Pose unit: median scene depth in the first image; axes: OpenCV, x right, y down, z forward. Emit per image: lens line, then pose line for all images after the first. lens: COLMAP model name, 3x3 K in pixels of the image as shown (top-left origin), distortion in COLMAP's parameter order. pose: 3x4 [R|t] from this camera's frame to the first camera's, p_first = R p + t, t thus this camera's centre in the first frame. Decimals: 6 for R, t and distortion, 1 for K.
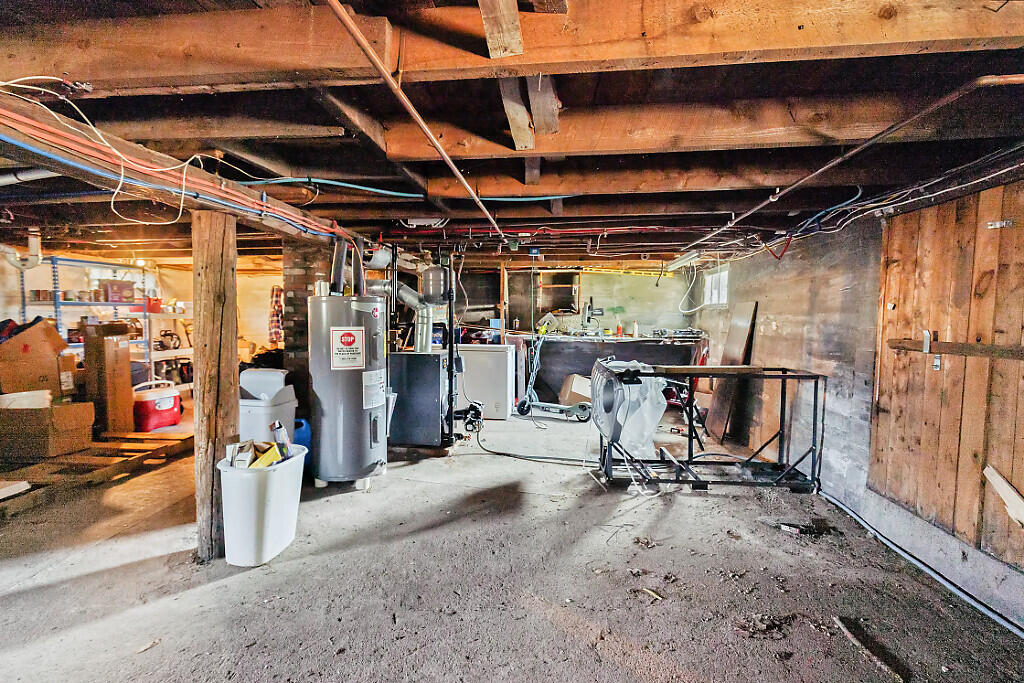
lens RADIAL K [[462.1, 0, 512.0], [0, 462.1, 341.5], [0, 0, 1]] dist [-0.001201, 0.000028]
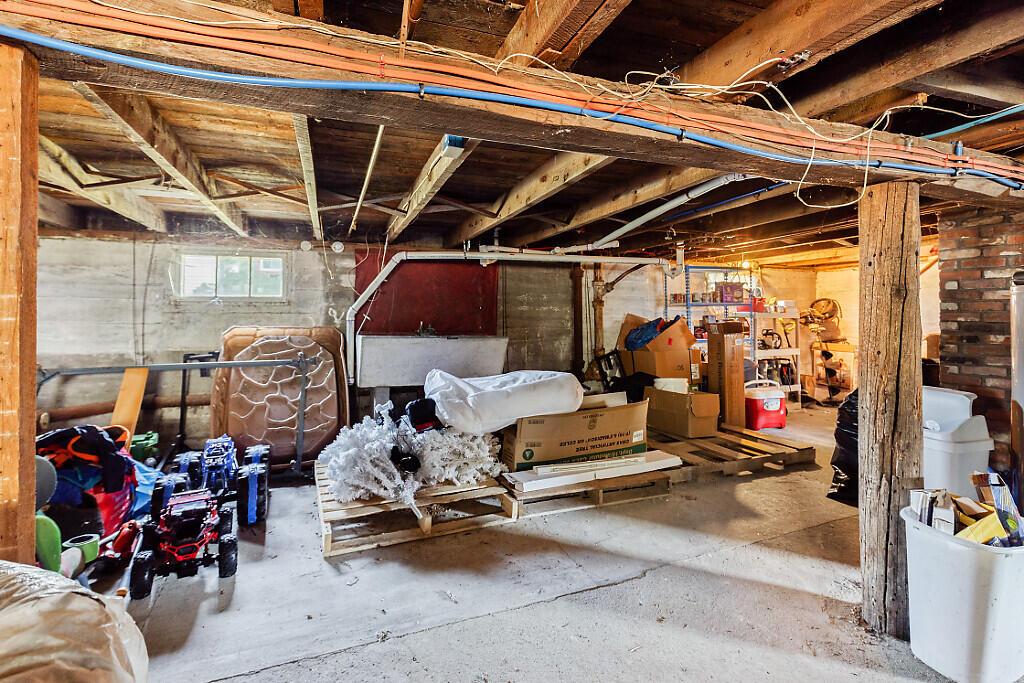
lens RADIAL K [[462.1, 0, 512.0], [0, 462.1, 341.5], [0, 0, 1]] dist [-0.001201, 0.000028]
pose [[0.473624, 0.050316, -0.879289, -0.199373], [-0.048470, 0.998343, 0.031021, -0.003607], [0.879393, 0.027927, 0.475277, 0.054849]]
